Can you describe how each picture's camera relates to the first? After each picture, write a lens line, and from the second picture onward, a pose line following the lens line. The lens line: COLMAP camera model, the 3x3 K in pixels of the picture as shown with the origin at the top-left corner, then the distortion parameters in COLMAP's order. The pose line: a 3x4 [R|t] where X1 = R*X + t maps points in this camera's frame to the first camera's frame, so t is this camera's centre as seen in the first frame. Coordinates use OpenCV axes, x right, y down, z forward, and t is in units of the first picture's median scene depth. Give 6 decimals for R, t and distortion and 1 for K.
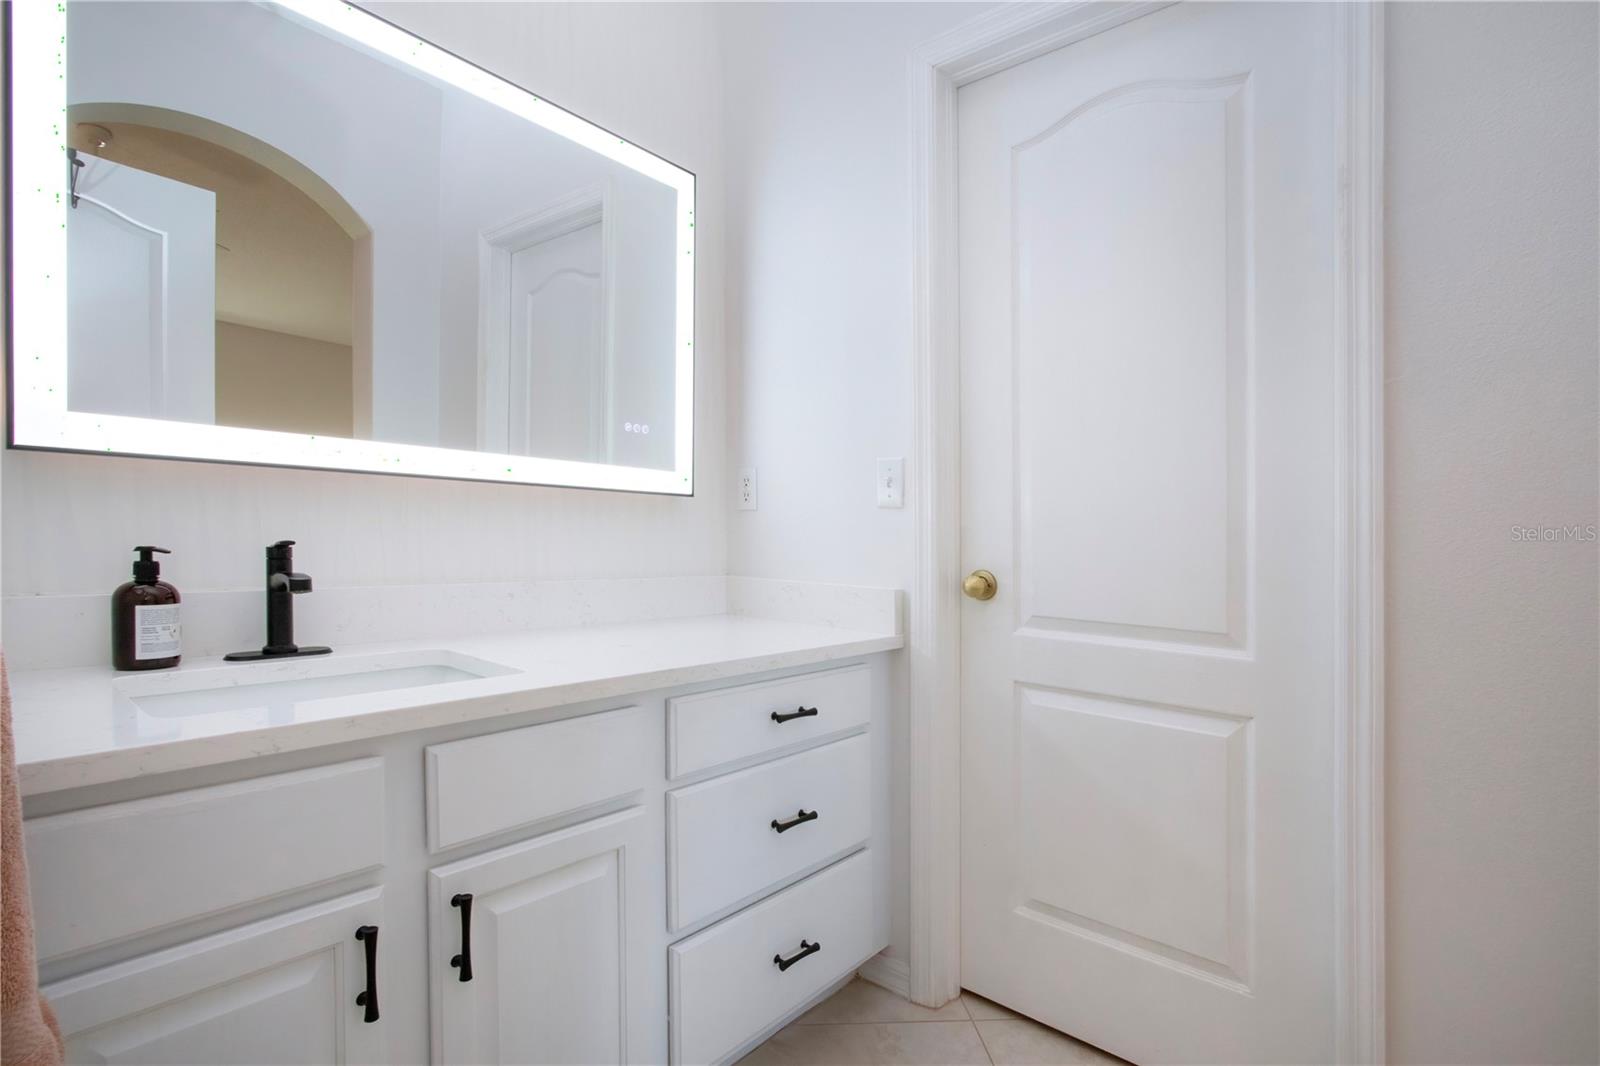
lens RADIAL K [[769.0, 0, 784.5], [0, 769.0, 532.7], [0, 0, 1]] dist [-0.011989, 0.000481]
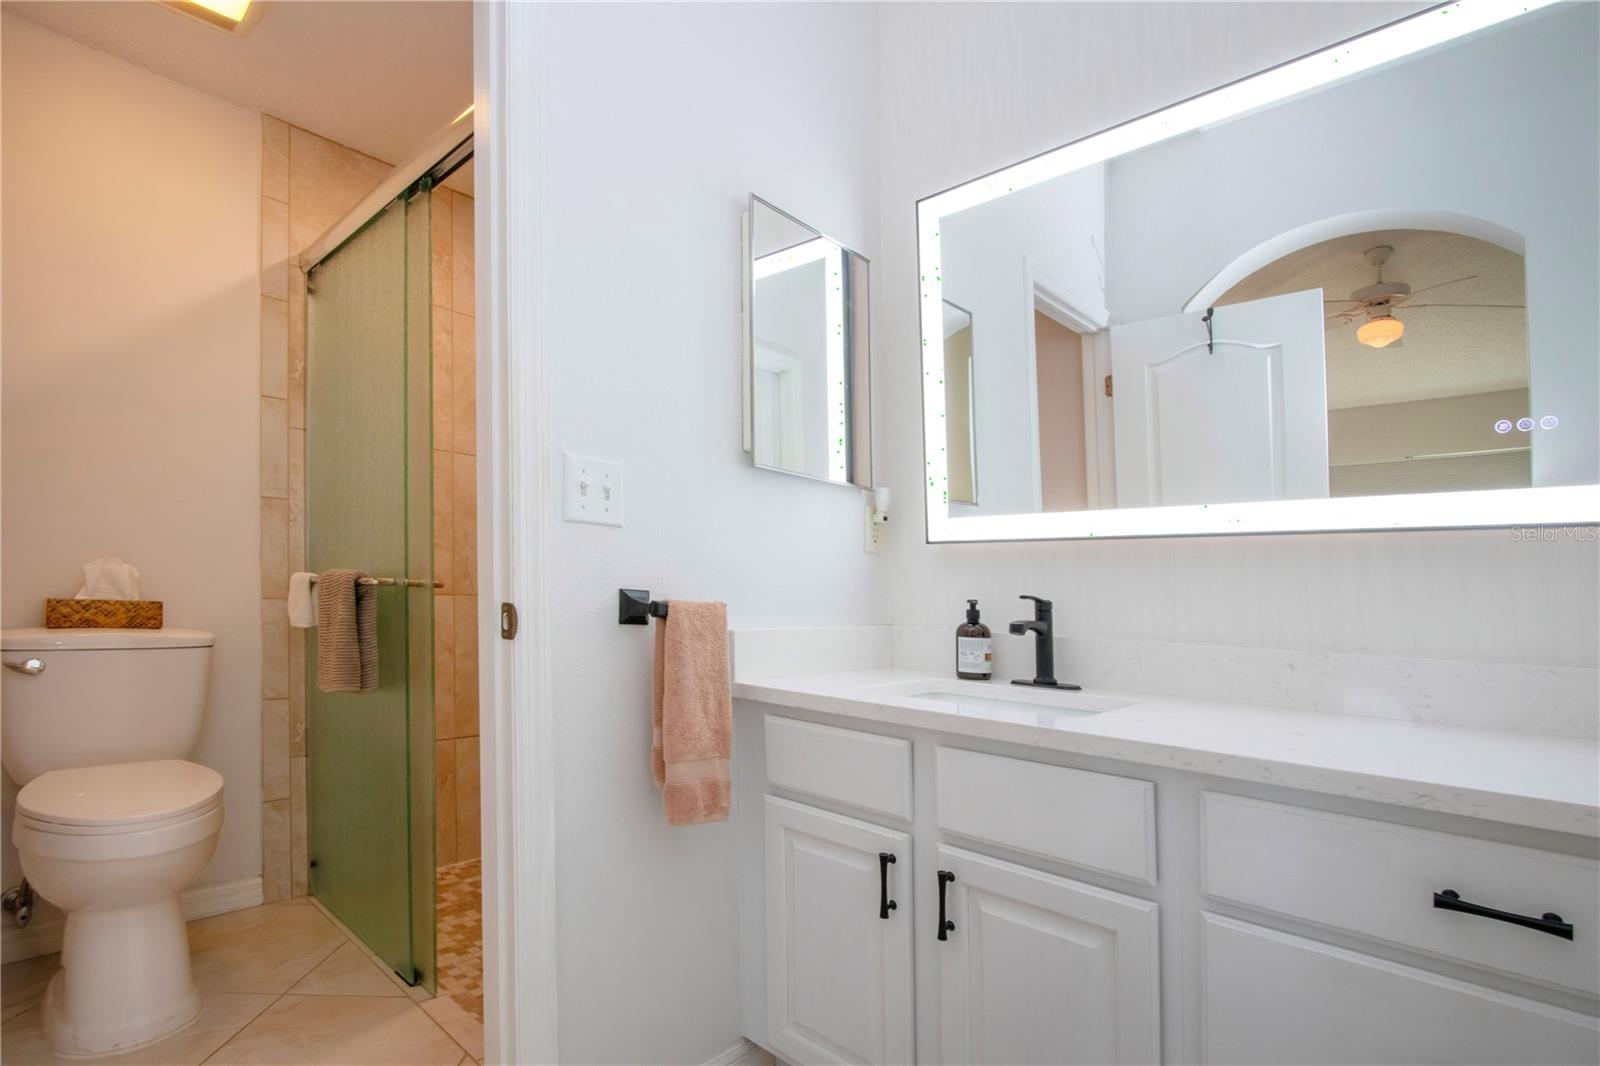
lens RADIAL K [[769.0, 0, 788.5], [0, 769.0, 570.1], [0, 0, 1]] dist [-0.011989, 0.000481]
pose [[-0.020789, -0.059417, -0.998017, 0.583134], [-0.029866, 0.997824, -0.058784, 0.049592], [0.999338, 0.028584, -0.022518, 0.541904]]
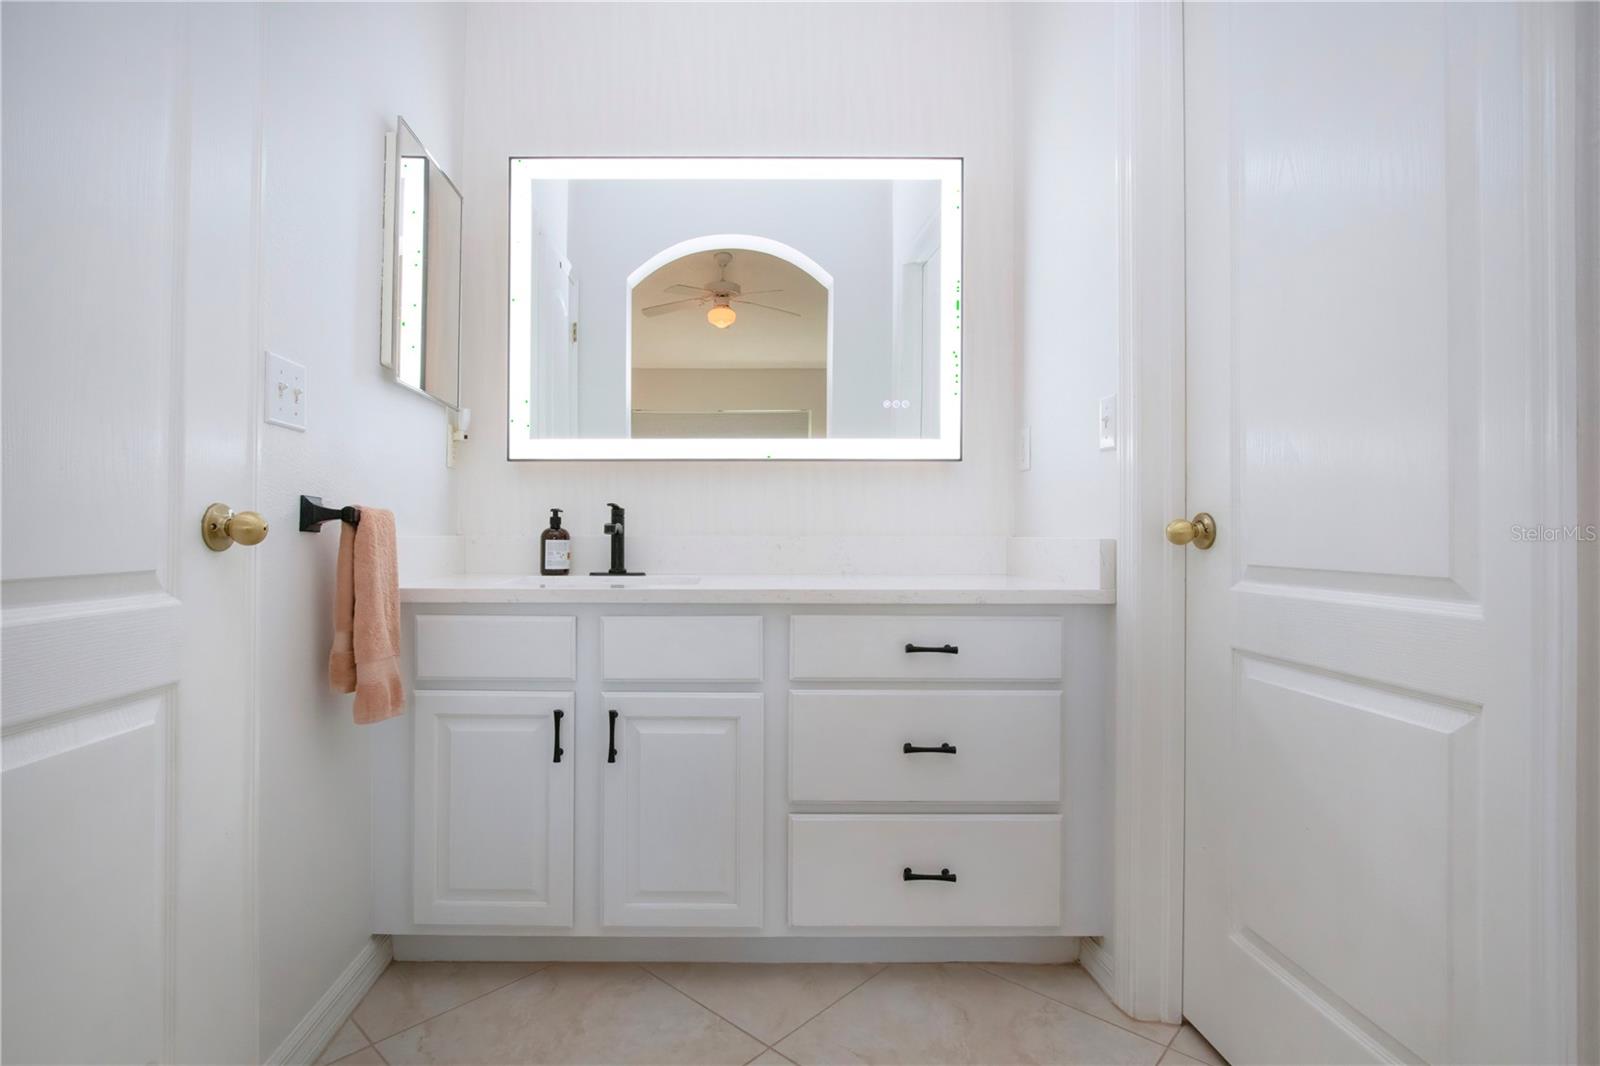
lens RADIAL K [[769.0, 0, 717.8], [0, 769.0, 518.0], [0, 0, 1]] dist [-0.011989, 0.000481]
pose [[0.643627, -0.038592, -0.764366, 0.673448], [0.015866, 0.999186, -0.037087, 0.094216], [0.765175, 0.011743, 0.643715, 0.092199]]
